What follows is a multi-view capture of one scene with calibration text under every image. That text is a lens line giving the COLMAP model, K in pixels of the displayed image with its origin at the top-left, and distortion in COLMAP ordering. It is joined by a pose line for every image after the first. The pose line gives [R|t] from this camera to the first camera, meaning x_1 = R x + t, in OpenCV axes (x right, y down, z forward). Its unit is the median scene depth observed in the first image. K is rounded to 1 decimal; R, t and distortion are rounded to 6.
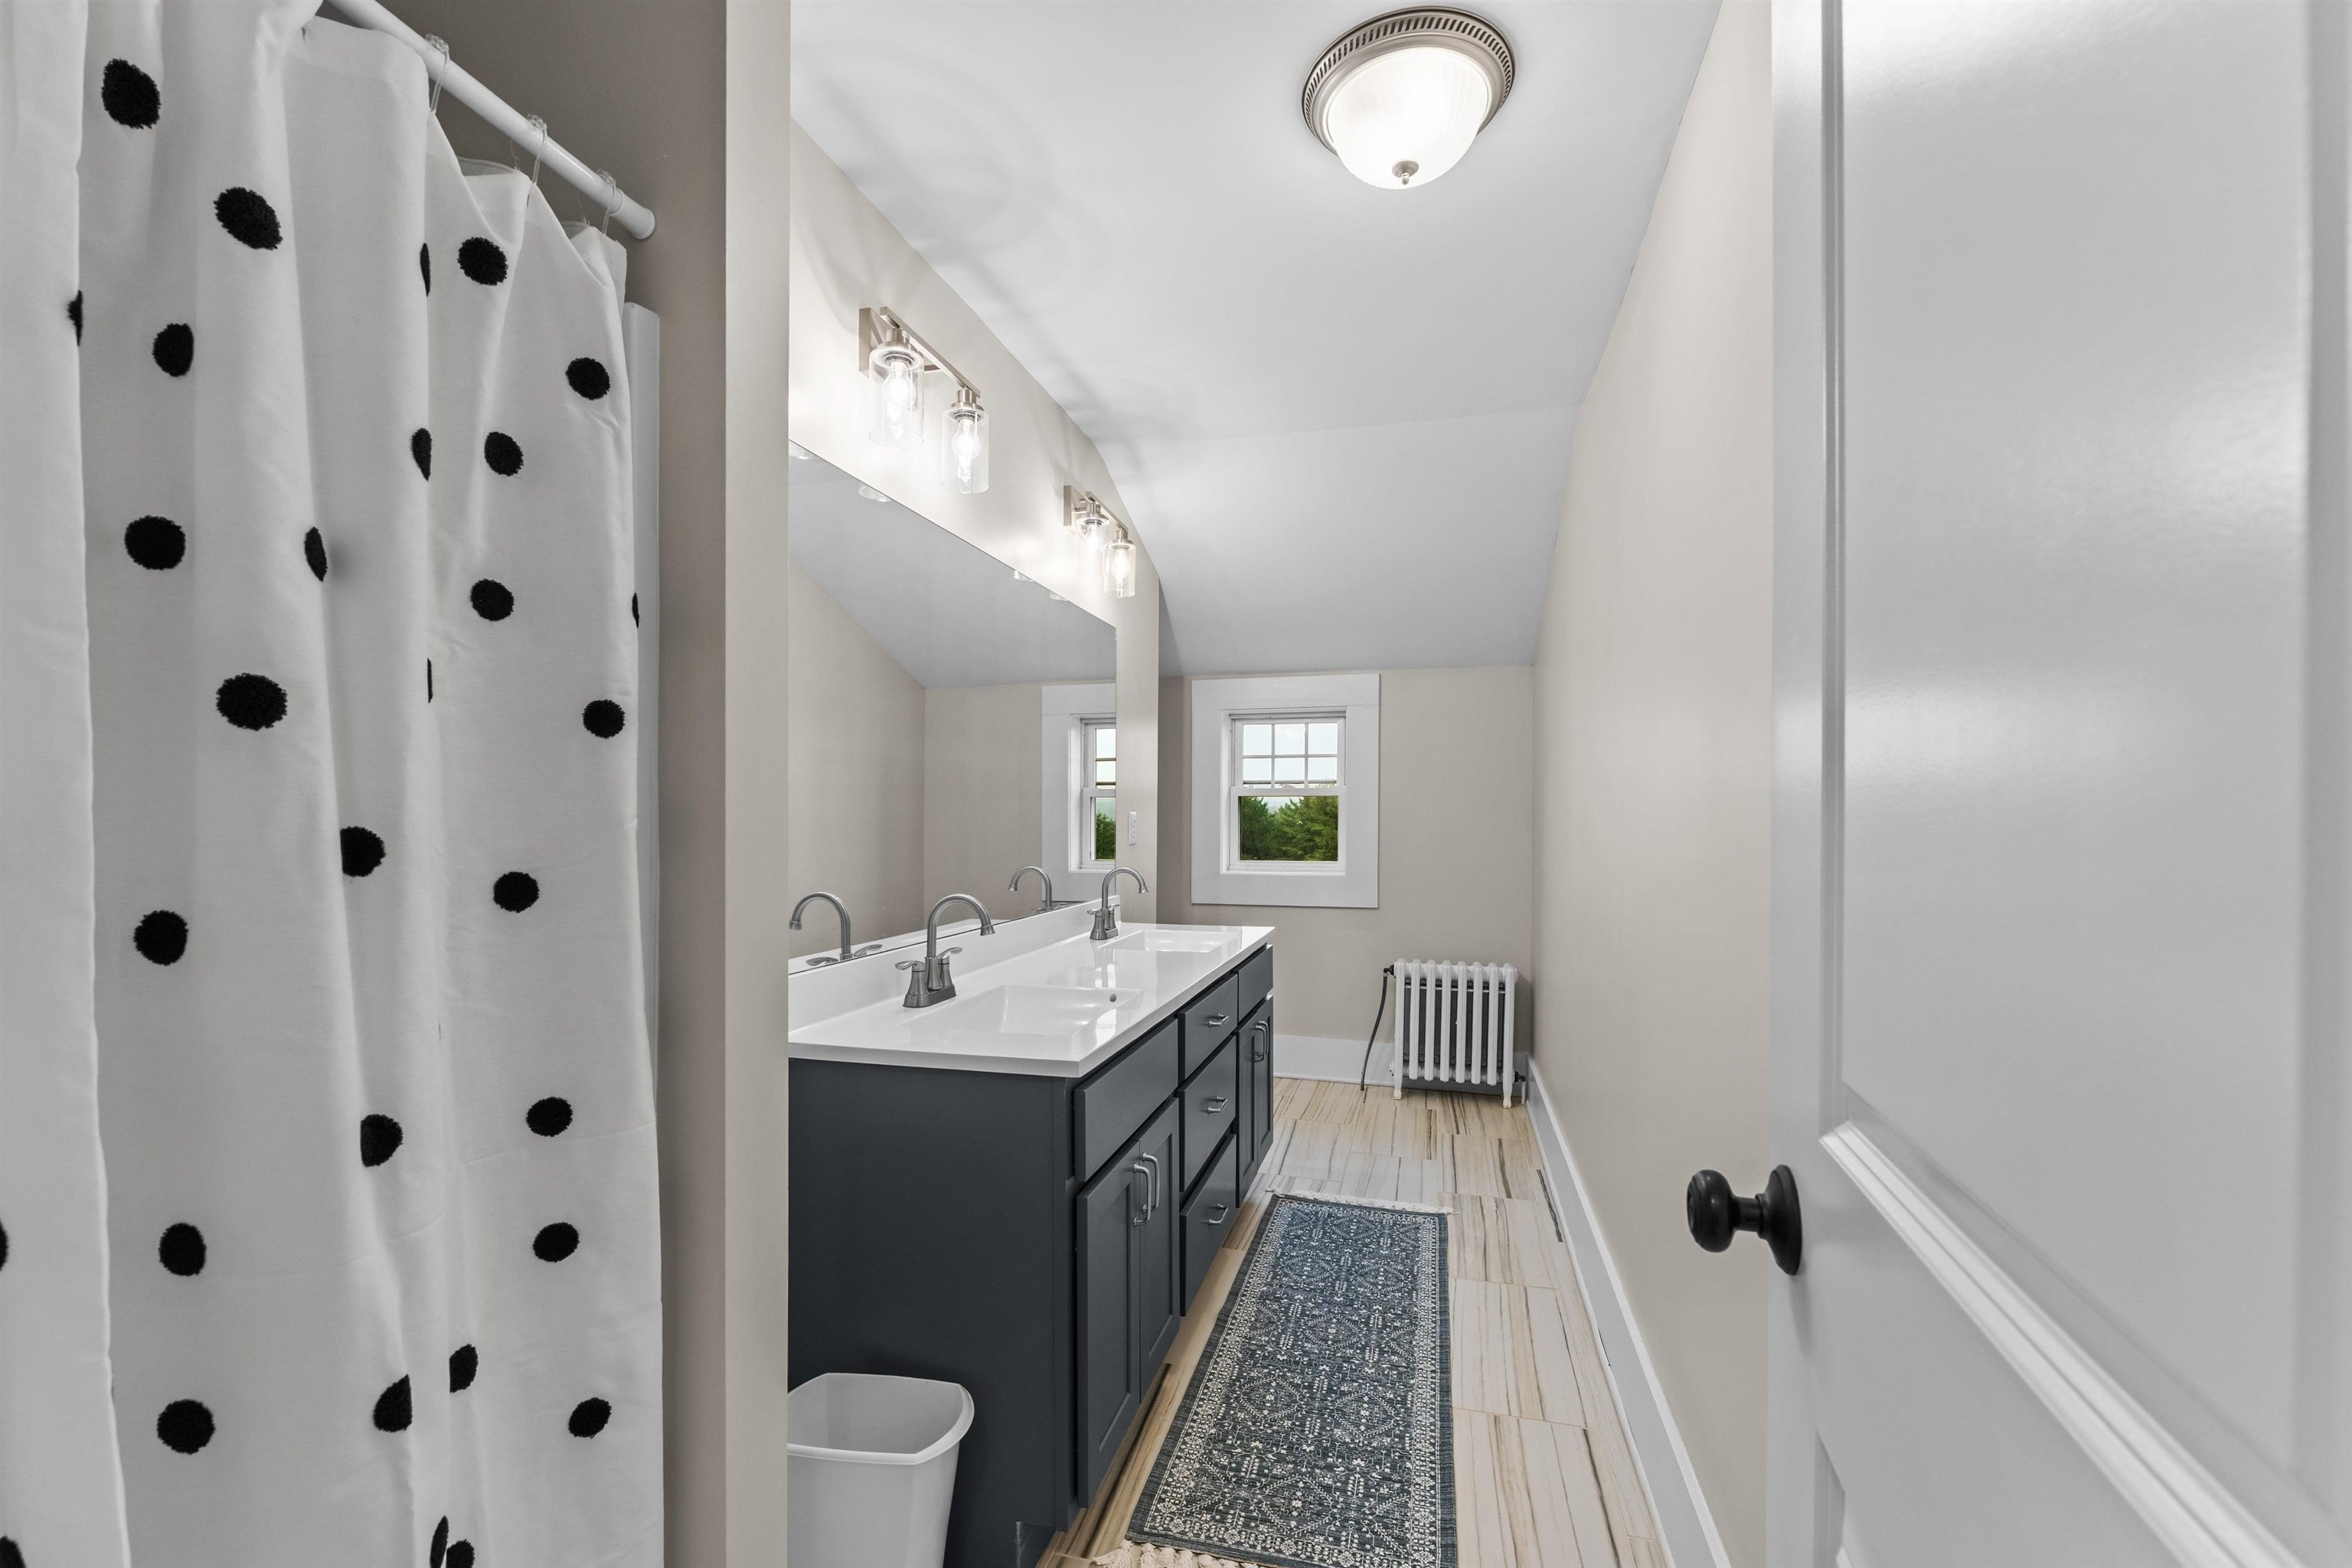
lens RADIAL K [[969.2, 0, 1177.0], [0, 969.2, 799.4], [0, 0, 1]] dist [-0.020383, -0.000090]
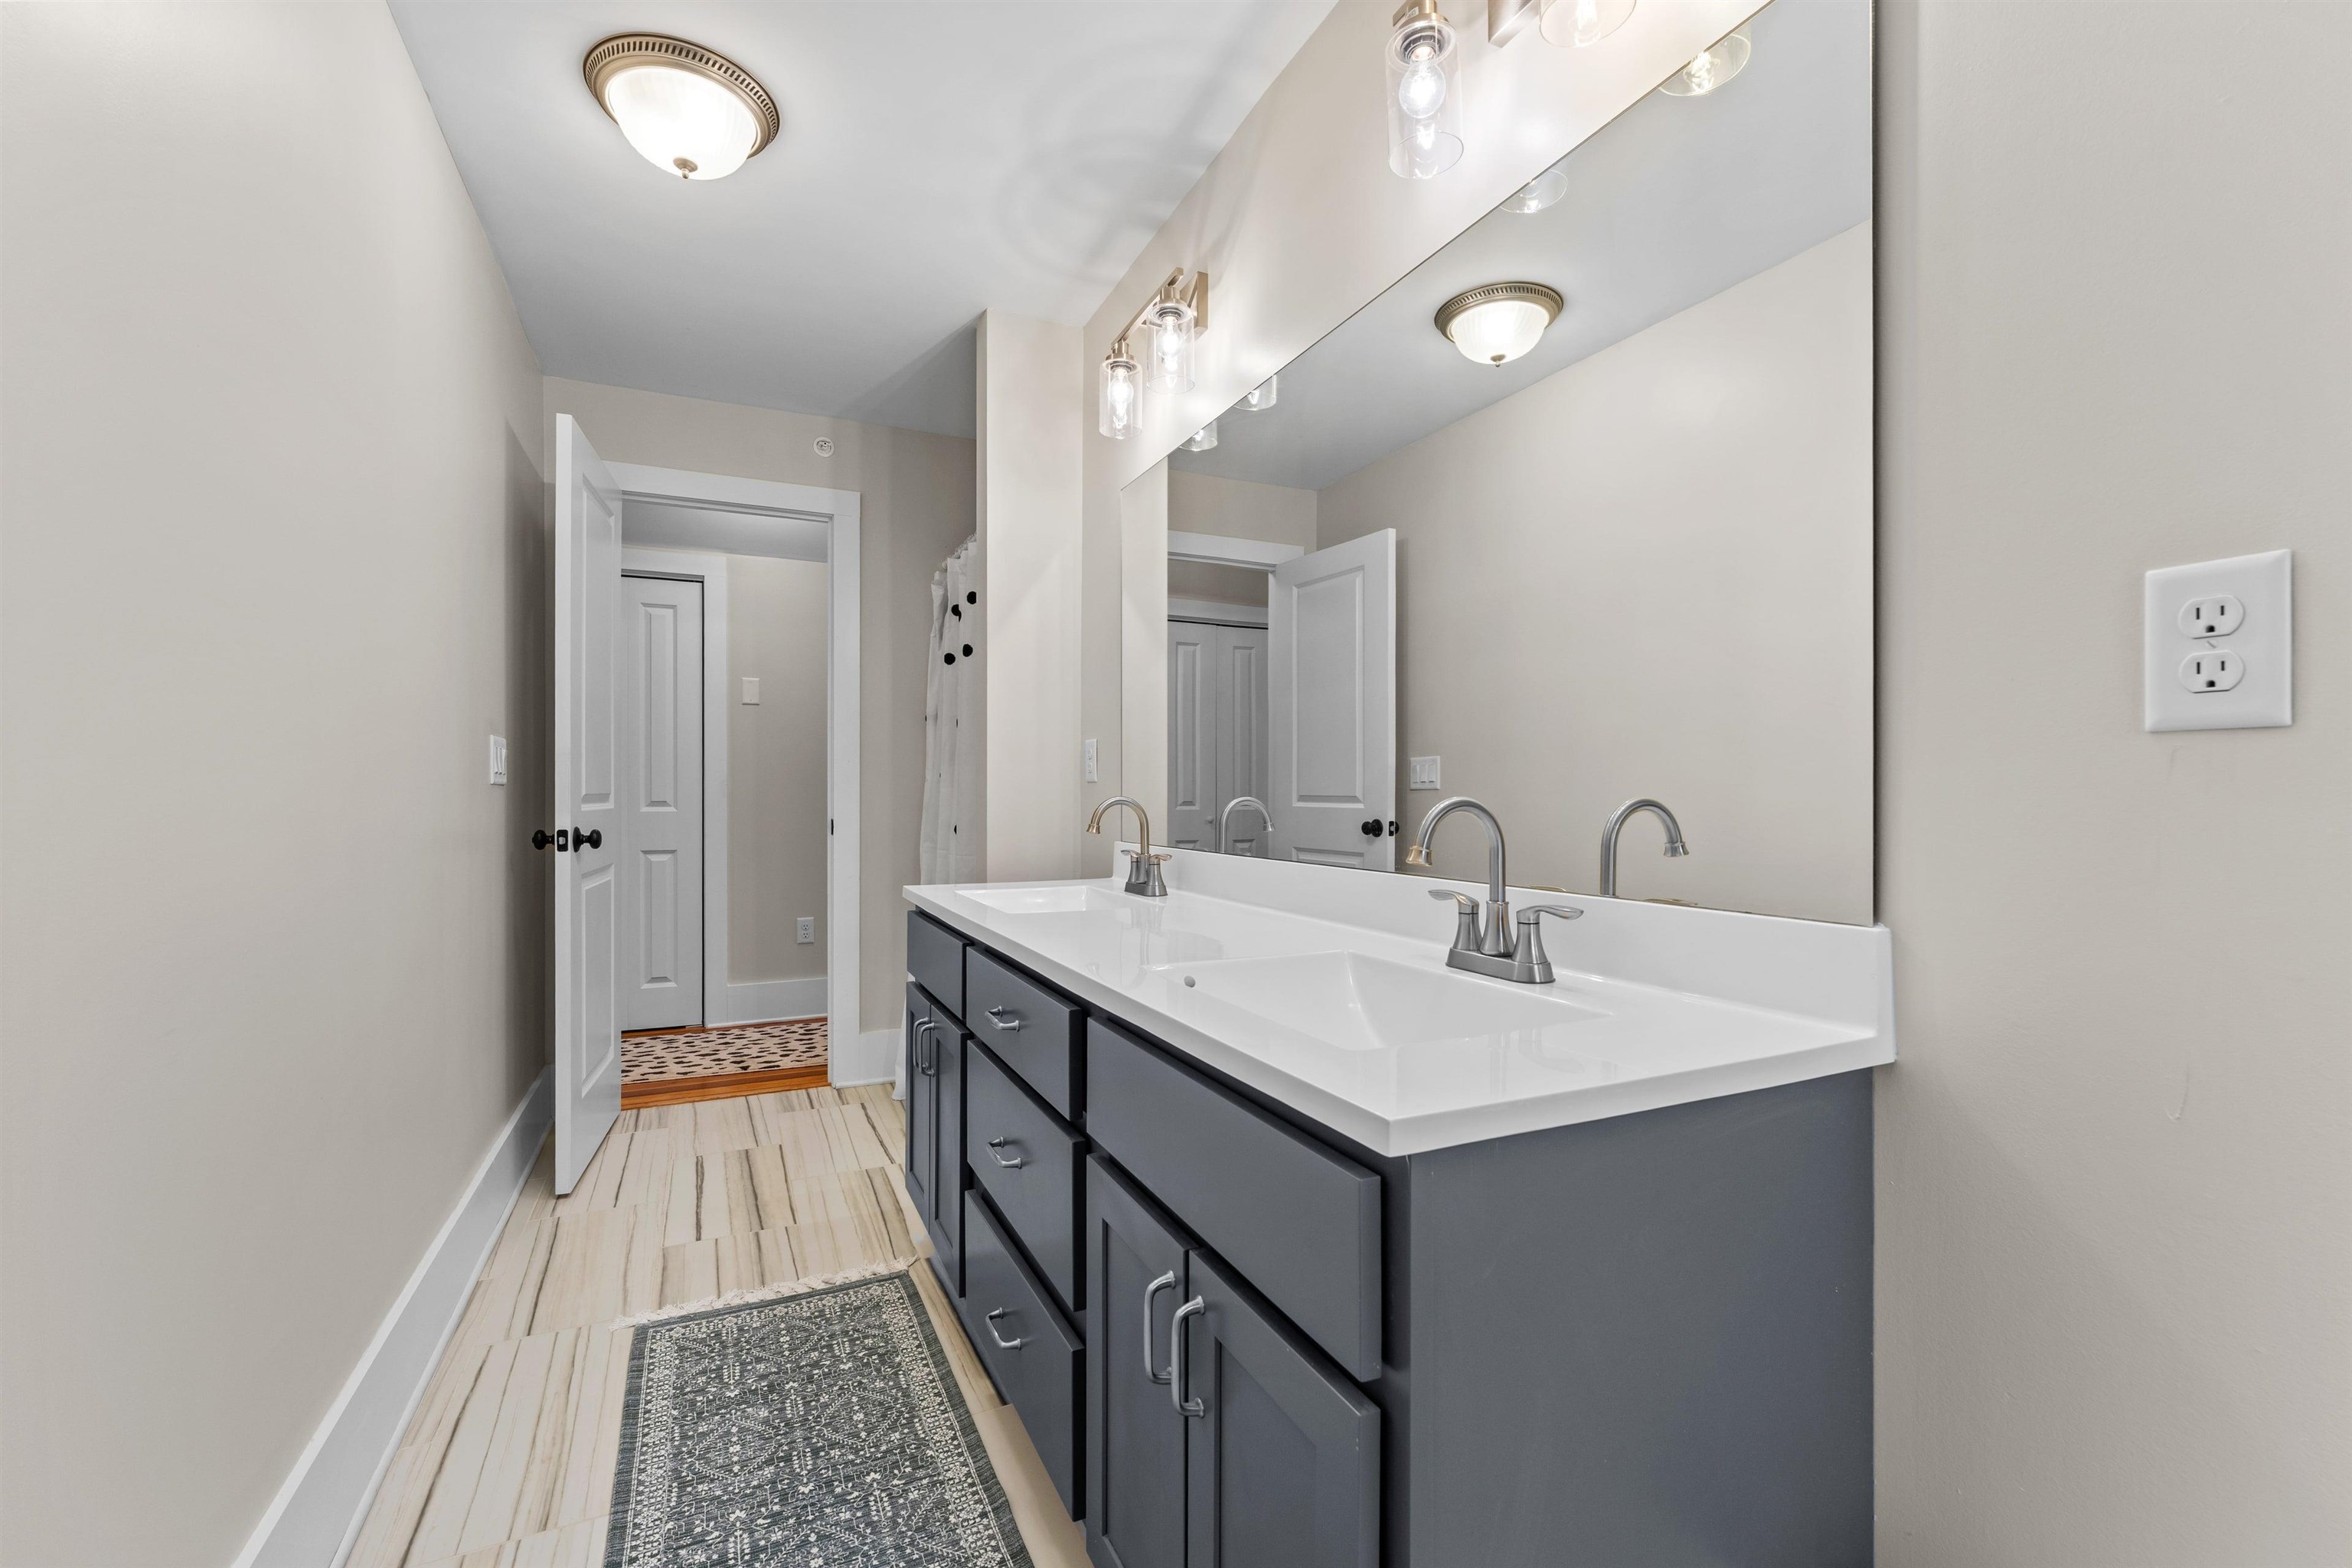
lens RADIAL K [[969.2, 0, 1165.1], [0, 969.2, 792.0], [0, 0, 1]] dist [-0.020383, -0.000090]
pose [[-0.766534, -0.007711, -0.642157, 0.444743], [0.007837, 0.999741, -0.021360, 0.116296], [0.642156, -0.021406, -0.766275, 1.889082]]
